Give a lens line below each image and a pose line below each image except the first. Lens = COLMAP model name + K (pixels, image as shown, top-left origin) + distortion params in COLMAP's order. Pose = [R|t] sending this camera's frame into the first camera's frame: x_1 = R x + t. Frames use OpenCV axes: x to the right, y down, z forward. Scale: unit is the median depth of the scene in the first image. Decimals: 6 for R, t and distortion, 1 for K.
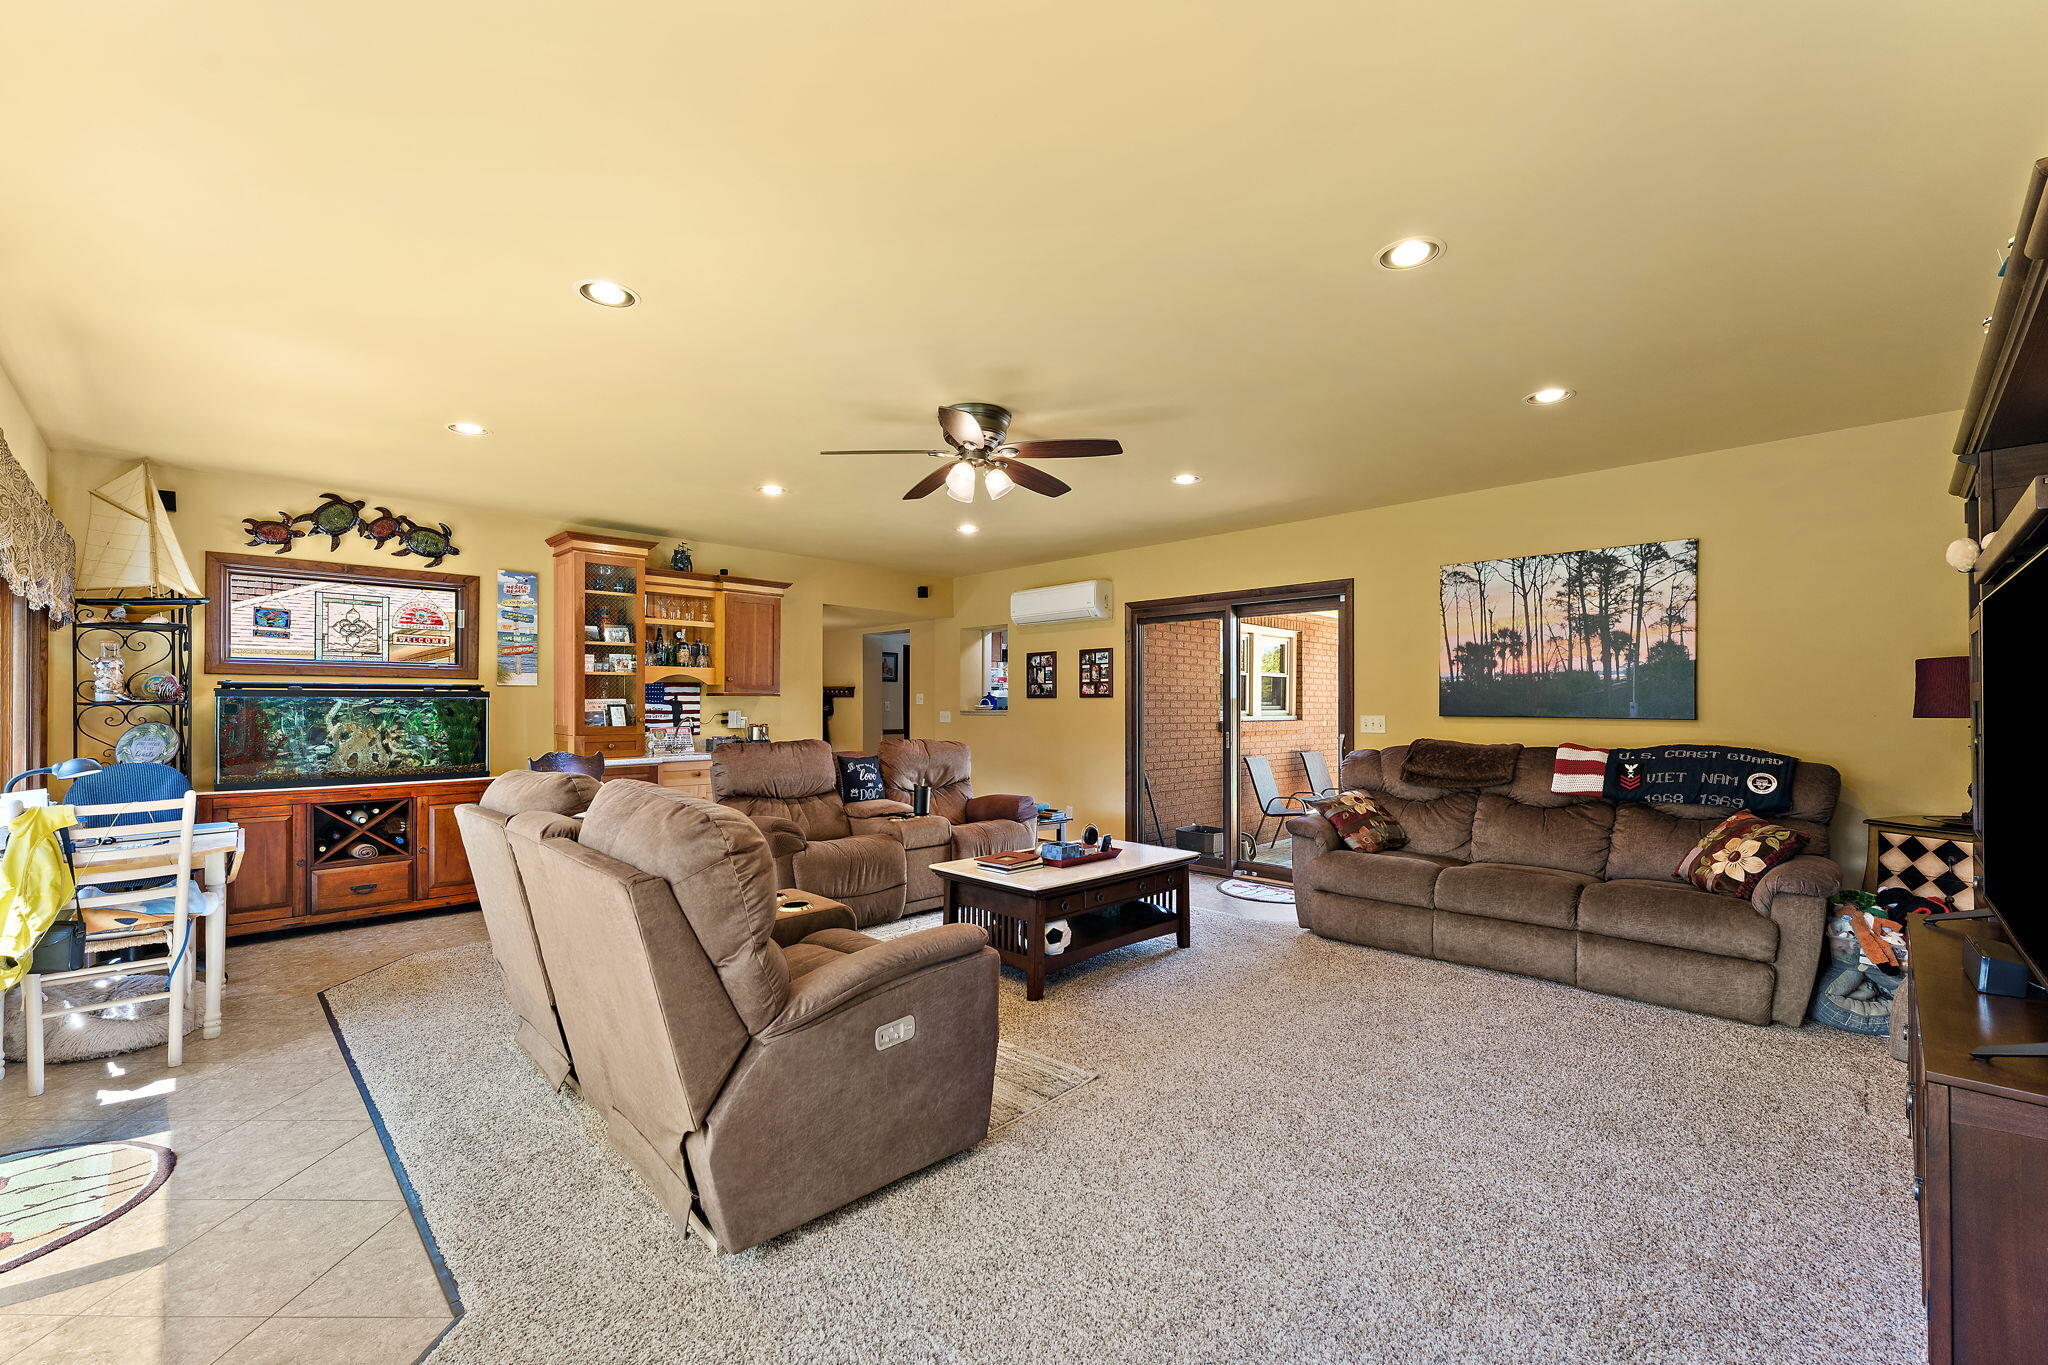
lens RADIAL K [[835.5, 0, 1020.5], [0, 835.5, 699.9], [0, 0, 1]] dist [-0.003530, -0.000679]
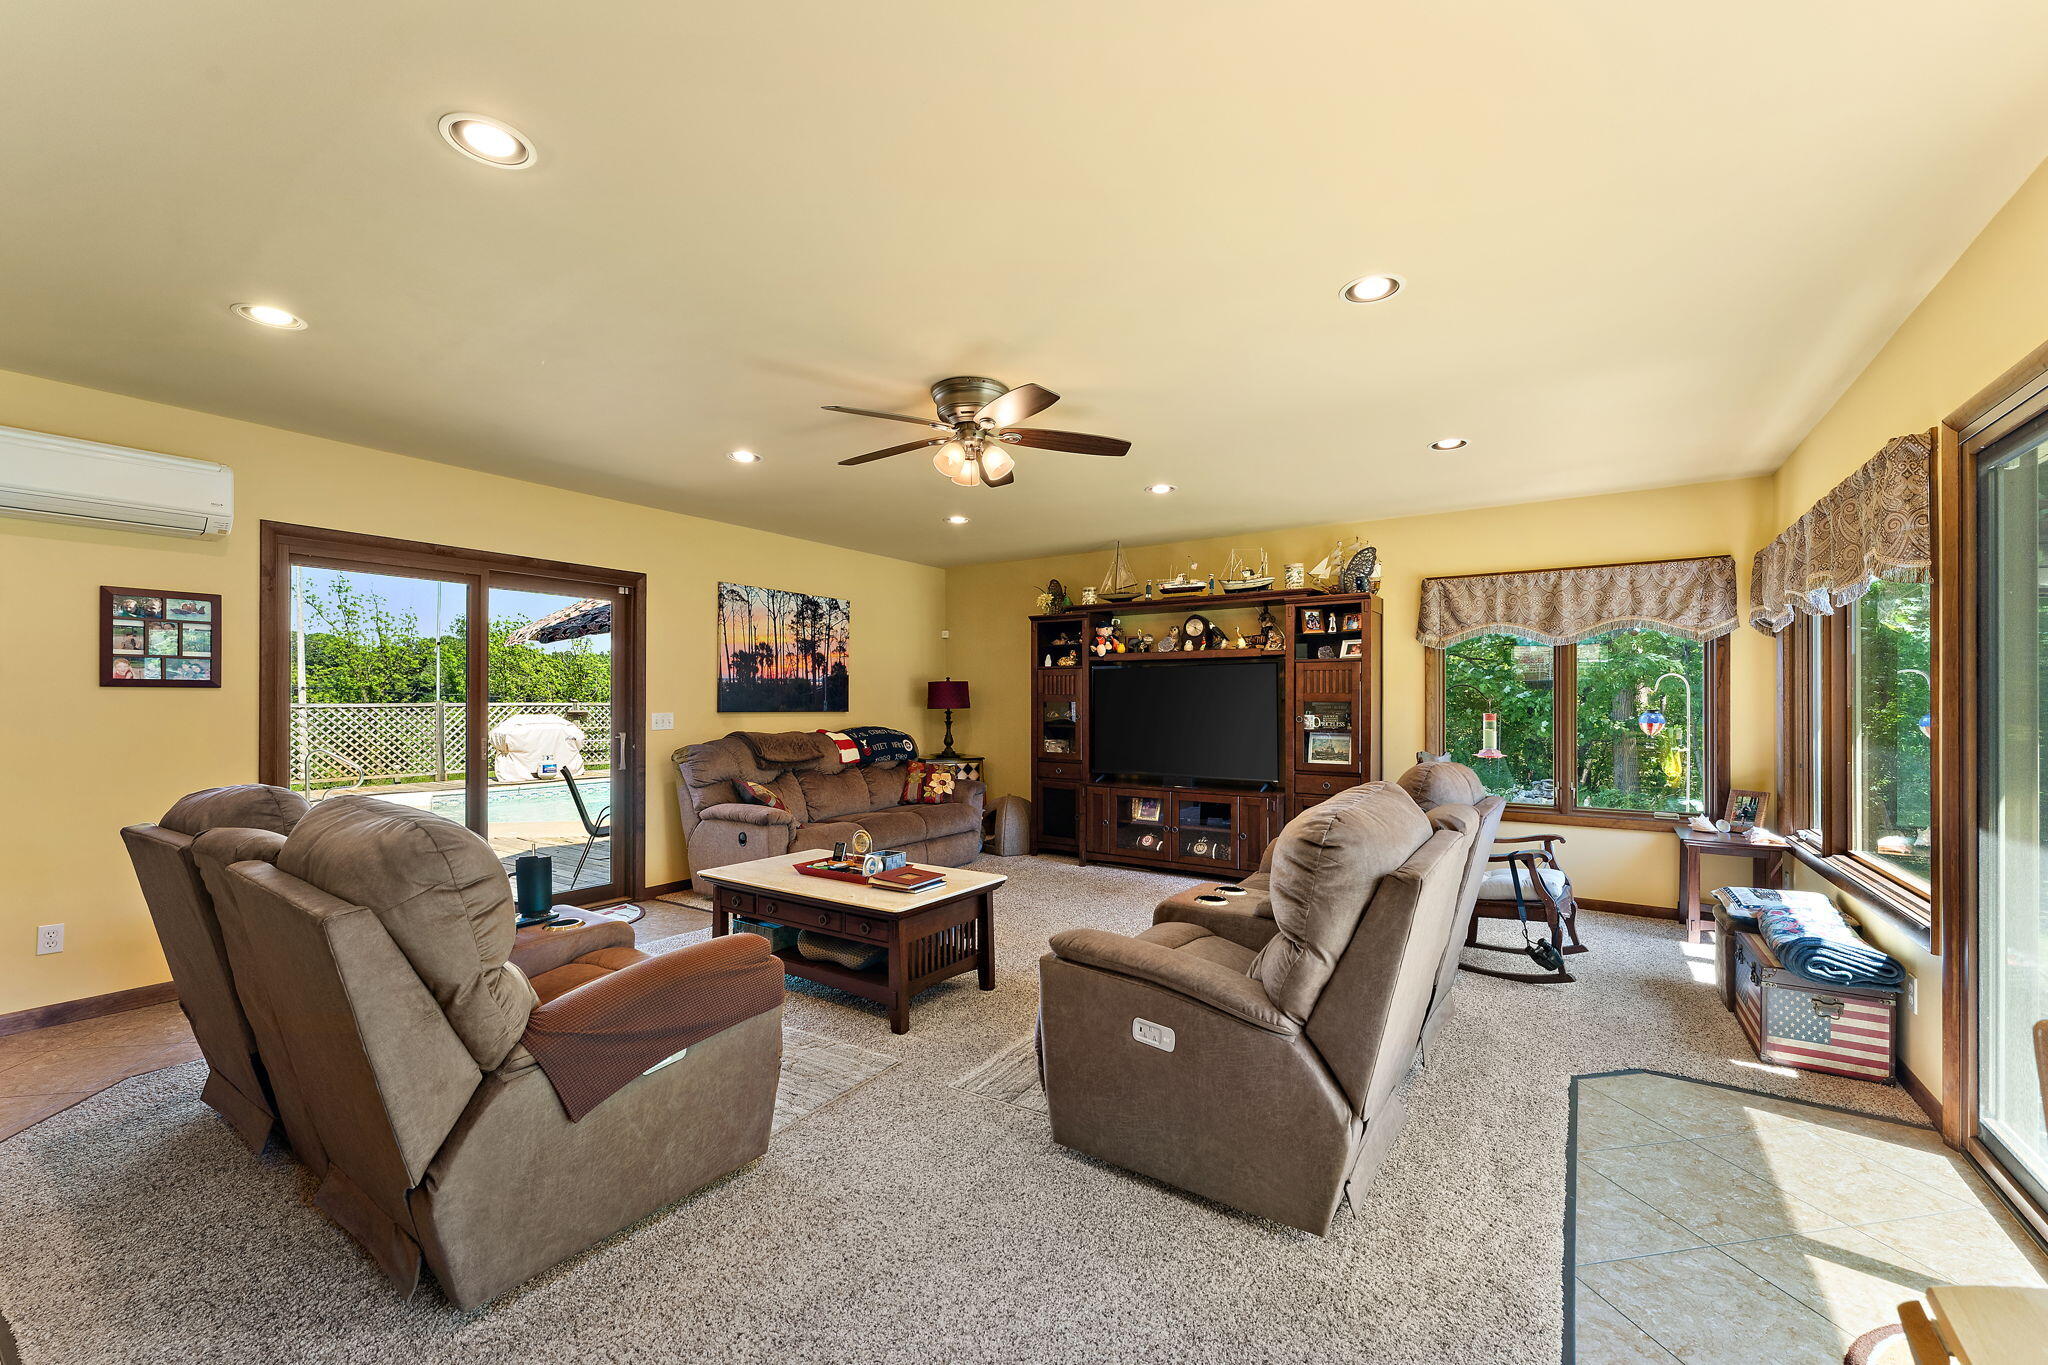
lens RADIAL K [[835.5, 0, 1021.3], [0, 835.5, 697.4], [0, 0, 1]] dist [-0.003530, -0.000679]
pose [[-0.198948, 0.008306, 0.979975, -0.781629], [-0.006162, 0.999934, -0.009726, 0.008457], [-0.979991, -0.007974, -0.198883, 0.906484]]
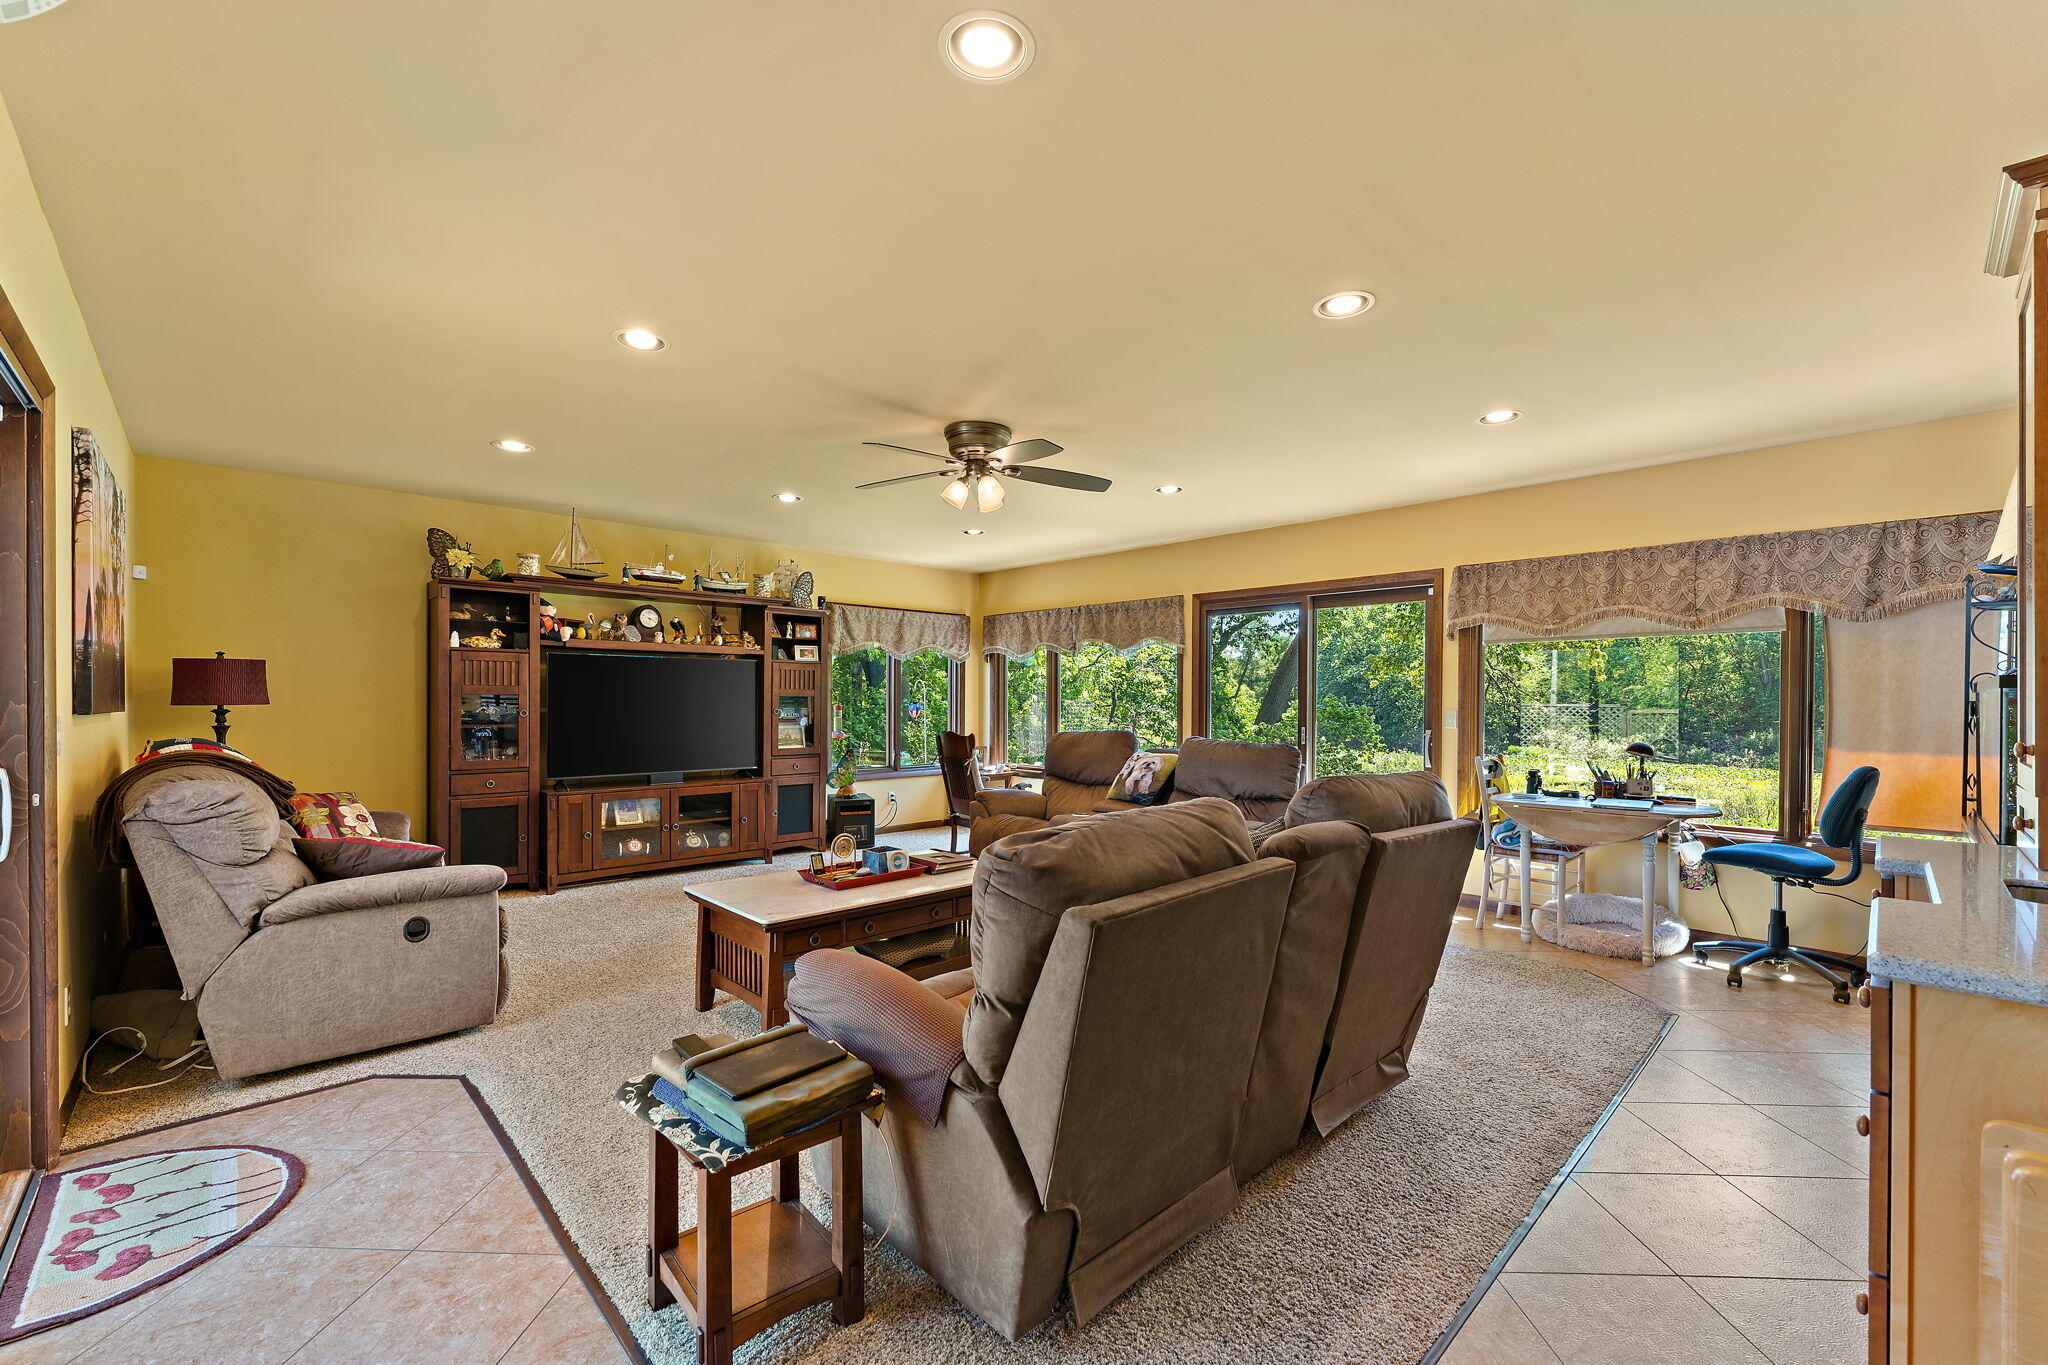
lens RADIAL K [[835.5, 0, 1025.1], [0, 835.5, 696.3], [0, 0, 1]] dist [-0.003530, -0.000679]
pose [[-0.999614, -0.003253, 0.027595, -0.125499], [-0.003536, 0.999941, -0.010224, 0.013222], [-0.027560, -0.010317, -0.999567, 1.656677]]
